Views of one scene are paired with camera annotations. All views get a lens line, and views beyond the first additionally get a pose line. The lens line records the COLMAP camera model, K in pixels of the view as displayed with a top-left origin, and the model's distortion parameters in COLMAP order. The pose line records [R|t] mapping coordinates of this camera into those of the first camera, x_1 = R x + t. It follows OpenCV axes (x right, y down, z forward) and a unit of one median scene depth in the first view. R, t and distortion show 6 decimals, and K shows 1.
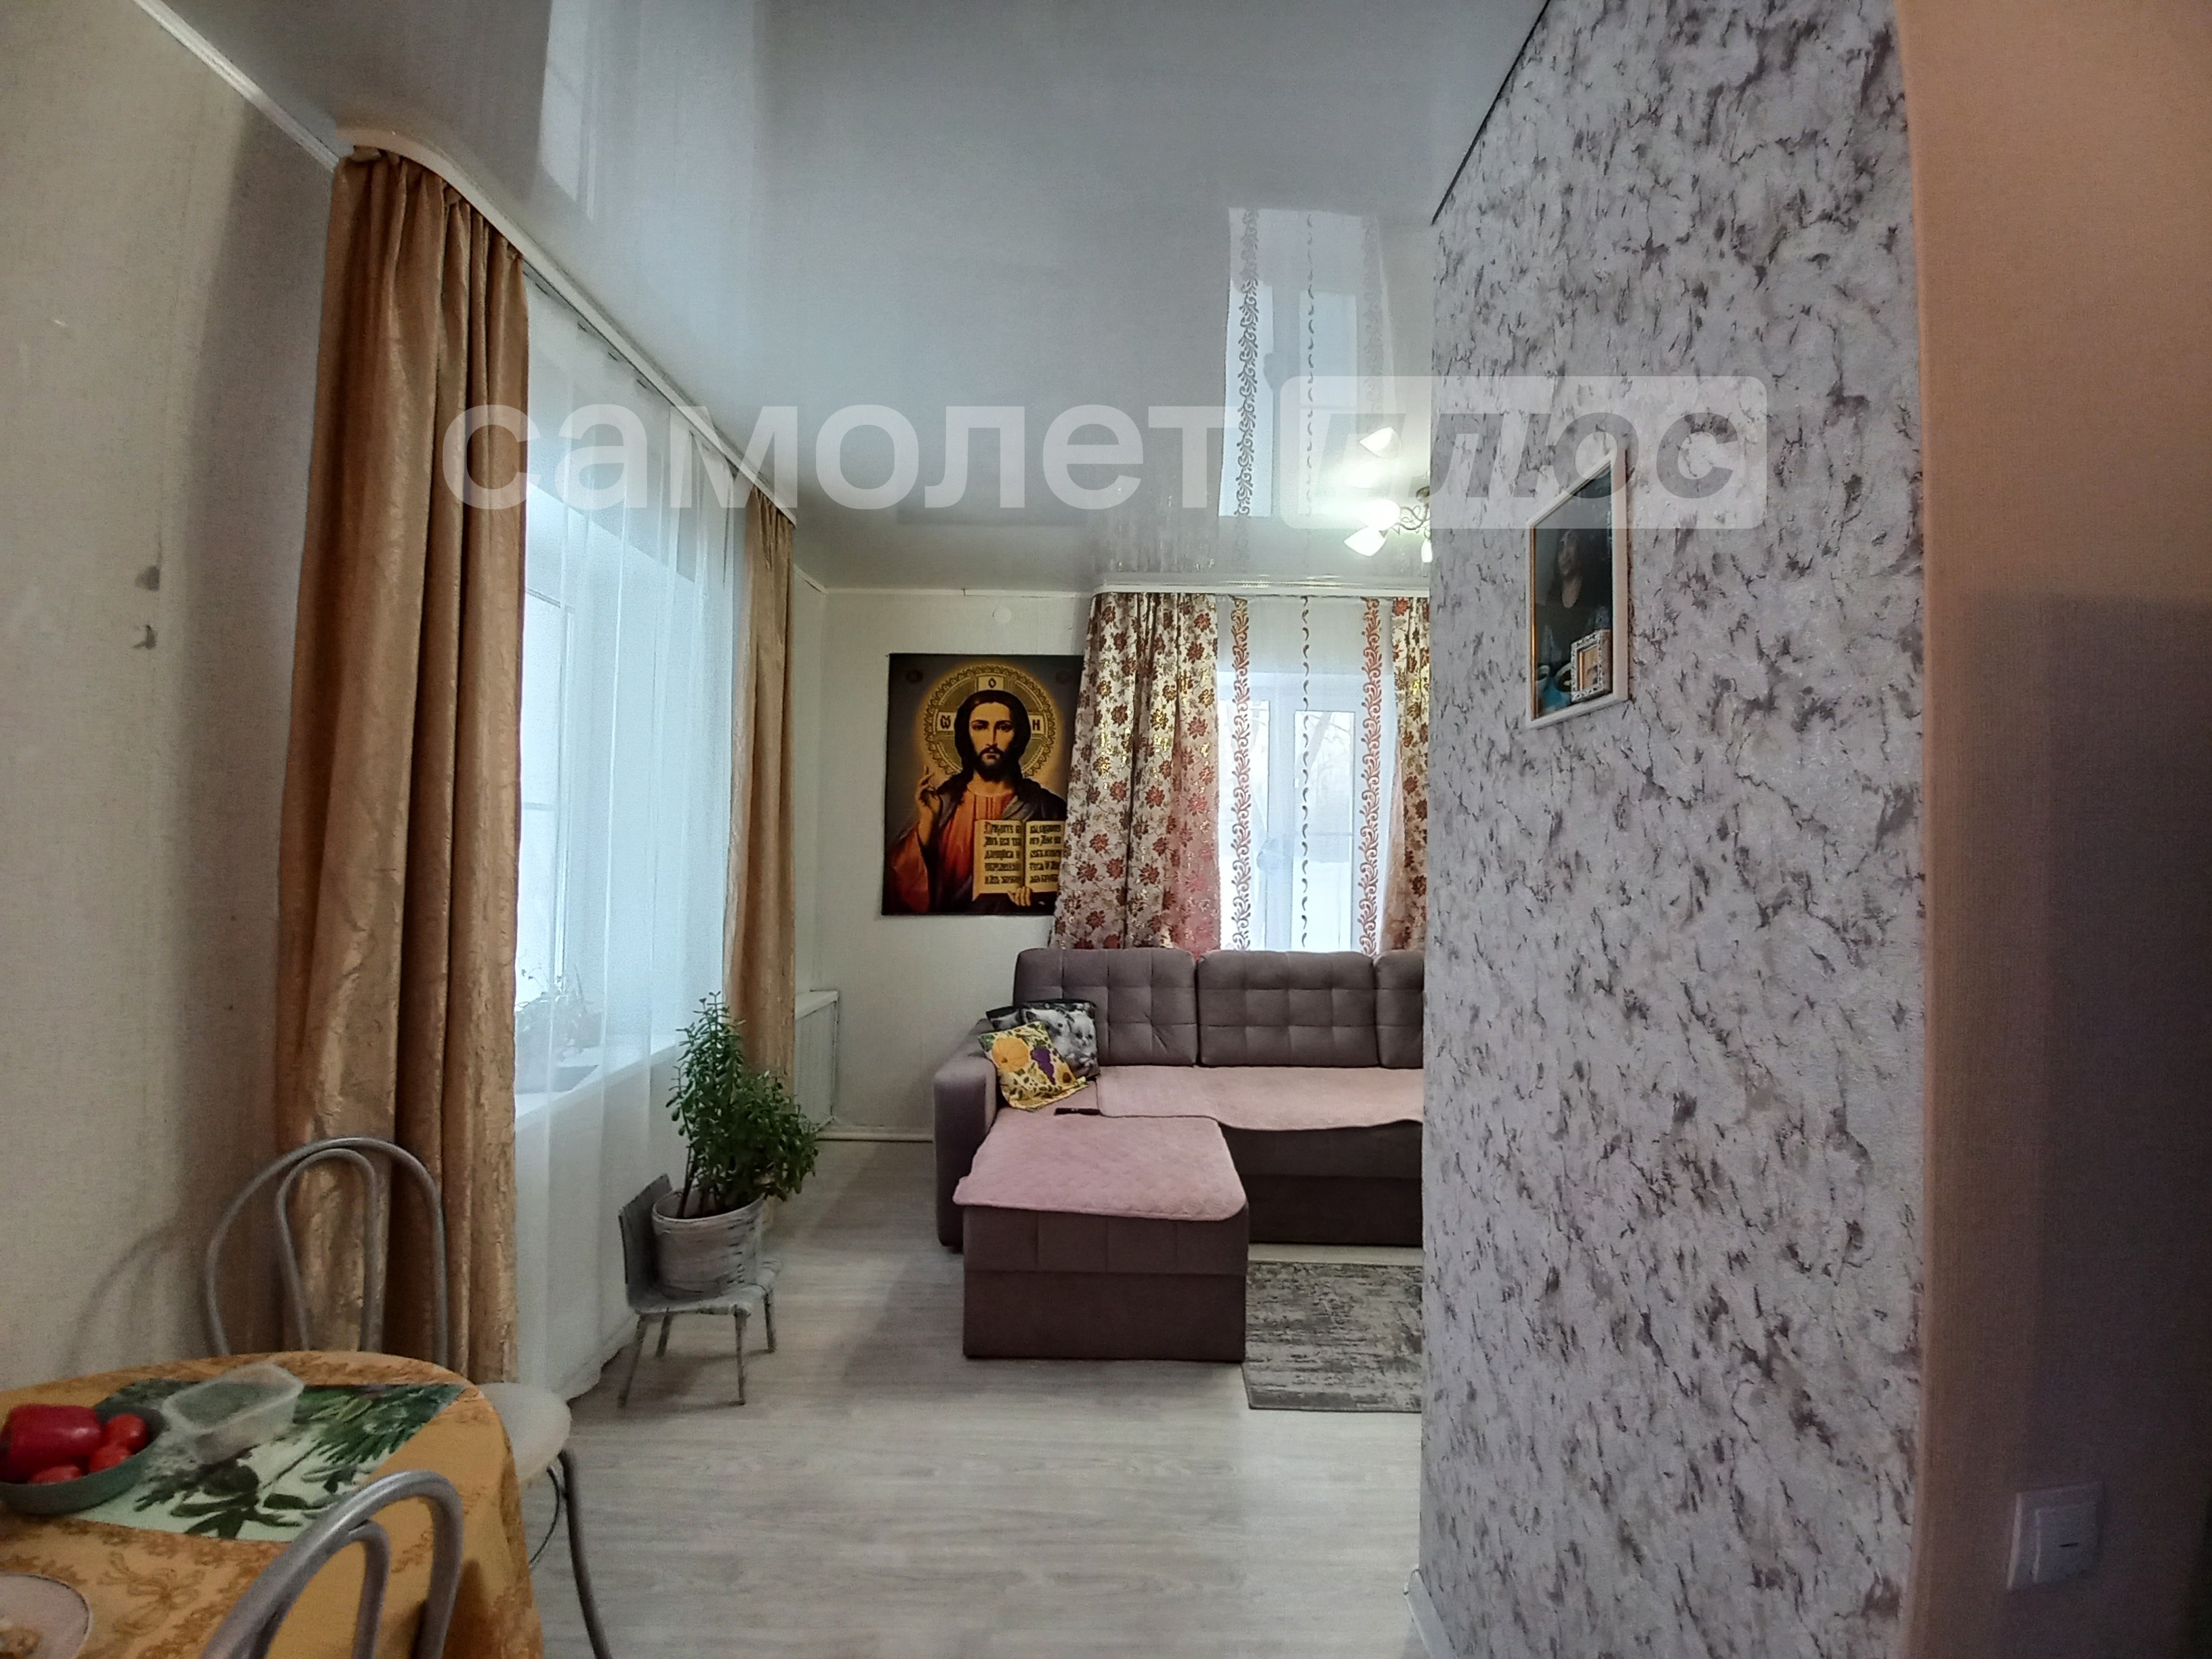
lens RADIAL K [[868.3, 0, 1109.4], [0, 868.3, 829.2], [0, 0, 1]] dist [-0.012283, -0.004305]
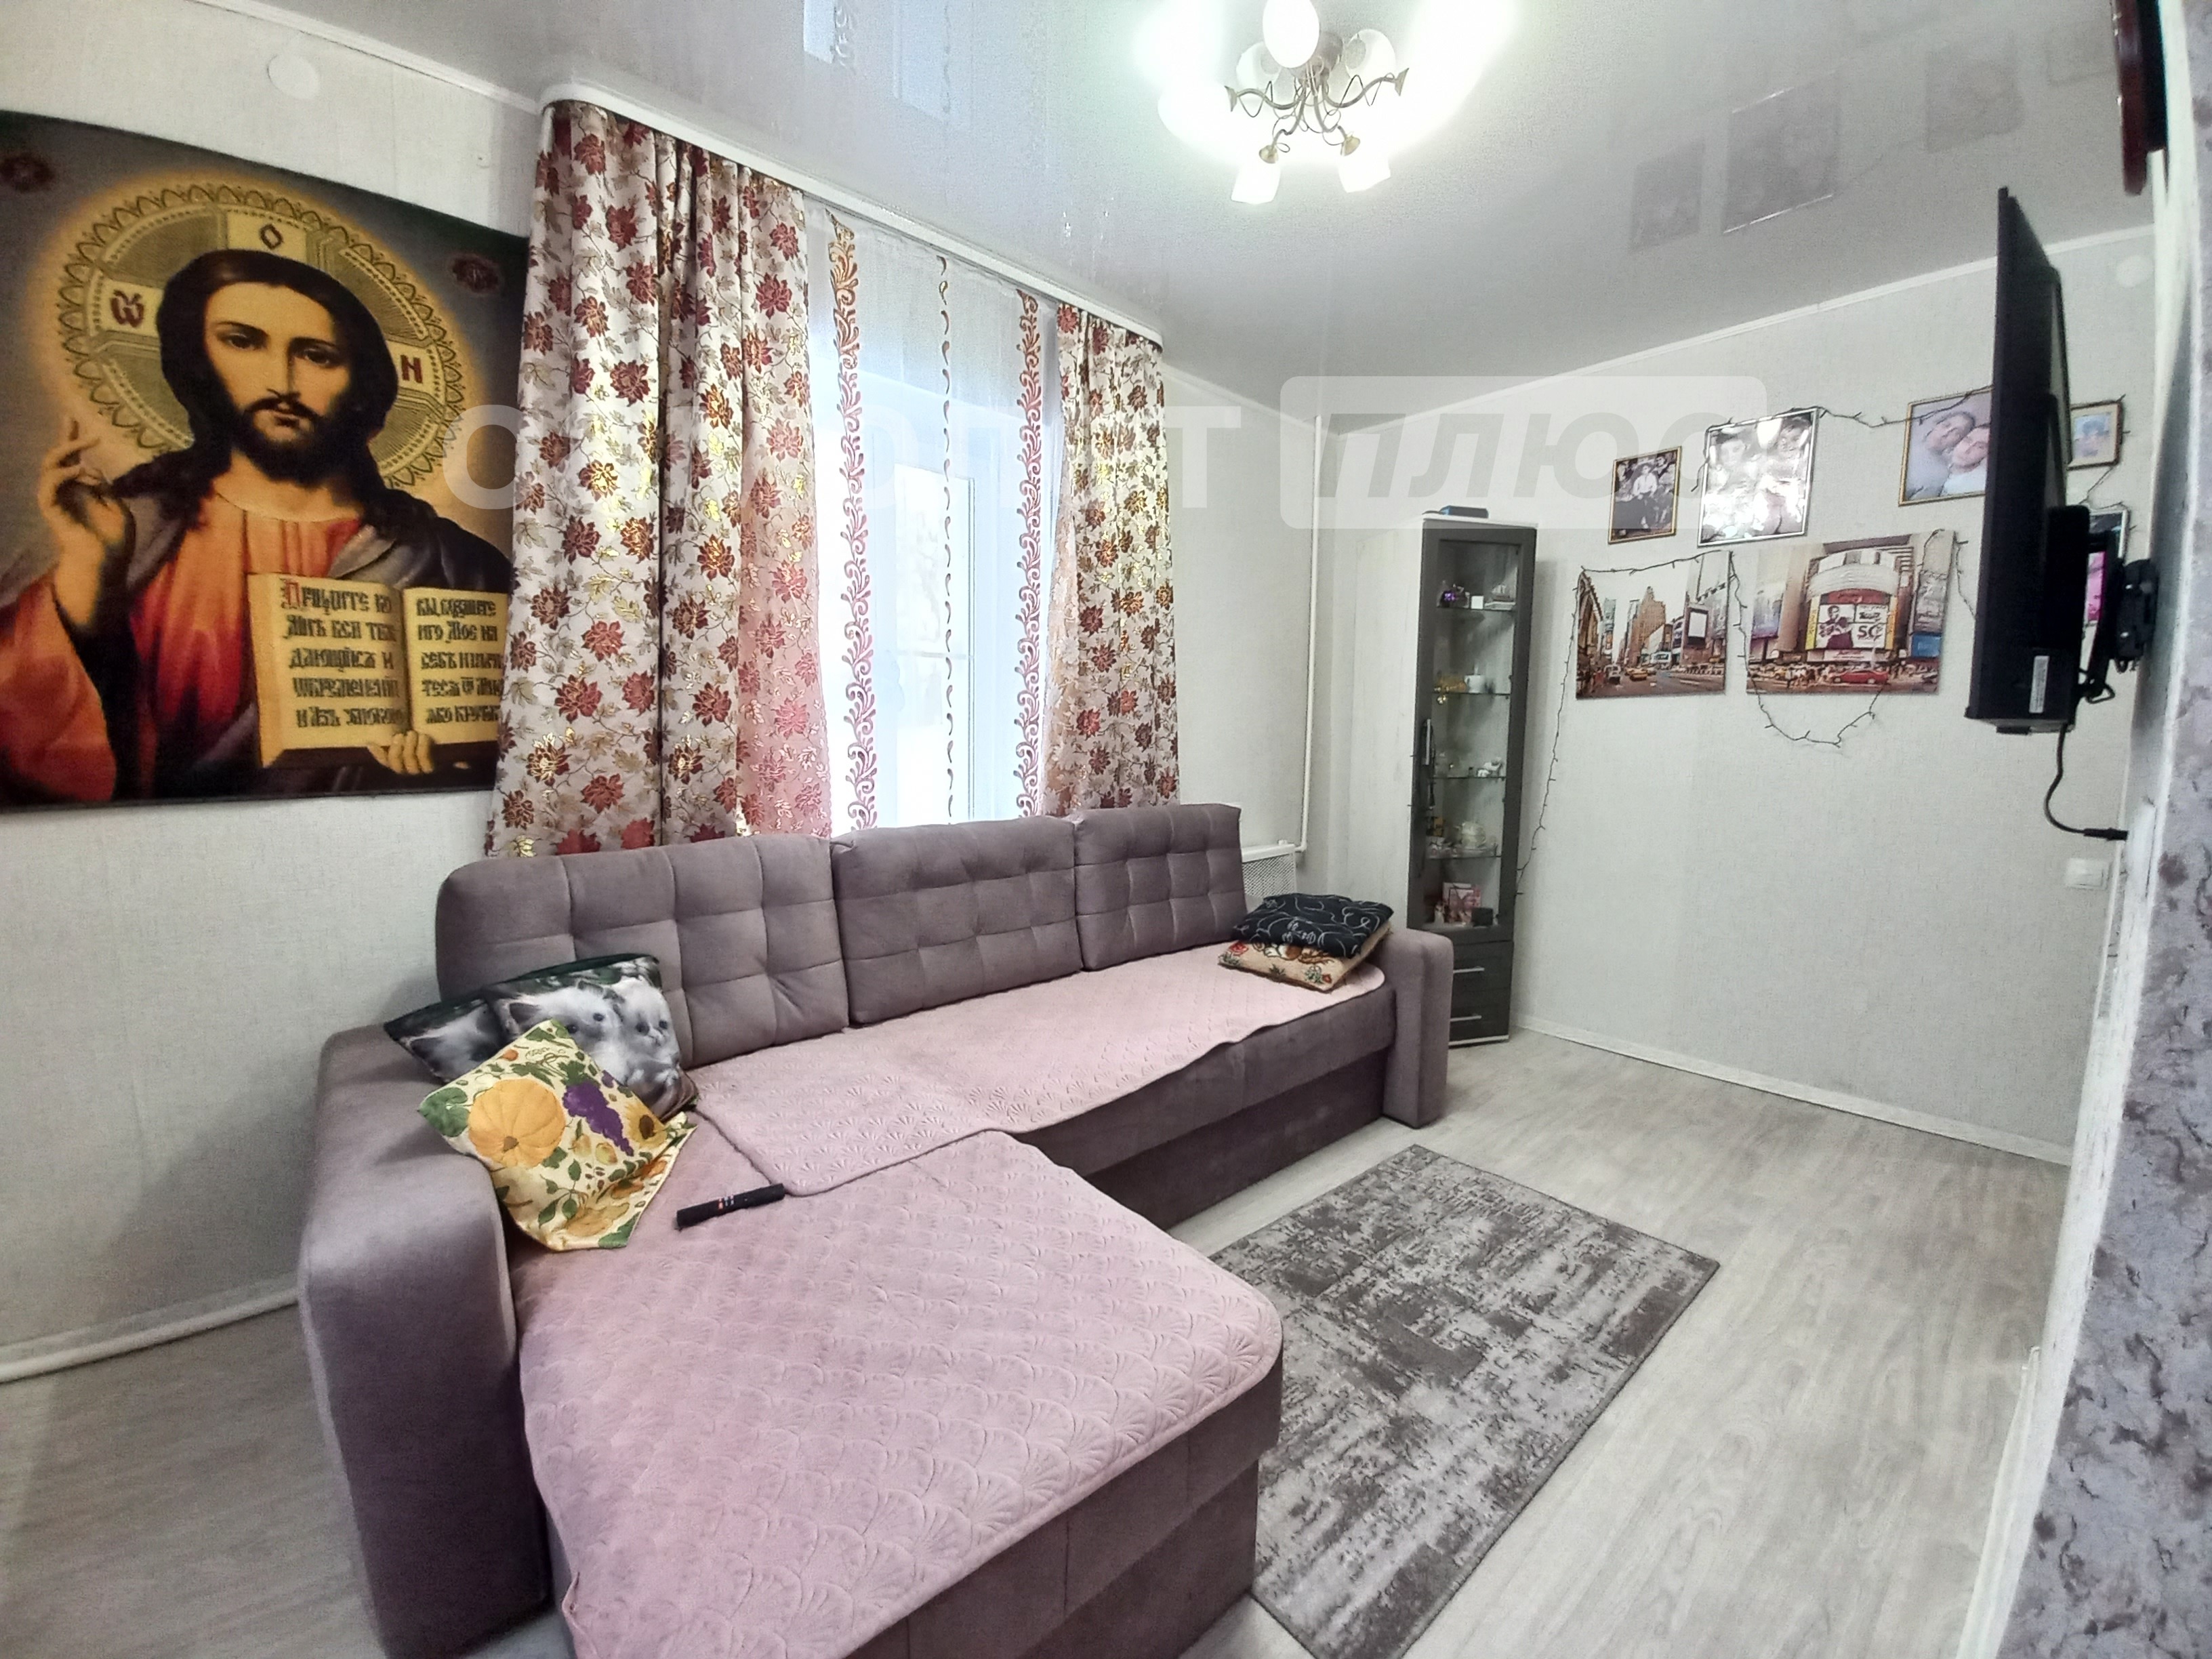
lens RADIAL K [[868.3, 0, 1112.6], [0, 868.3, 830.7], [0, 0, 1]] dist [-0.012283, -0.004305]
pose [[0.750697, -0.085513, 0.655089, -0.125194], [-0.014442, 0.989226, 0.145681, 0.047311], [-0.660489, -0.118823, 0.741374, 0.418861]]
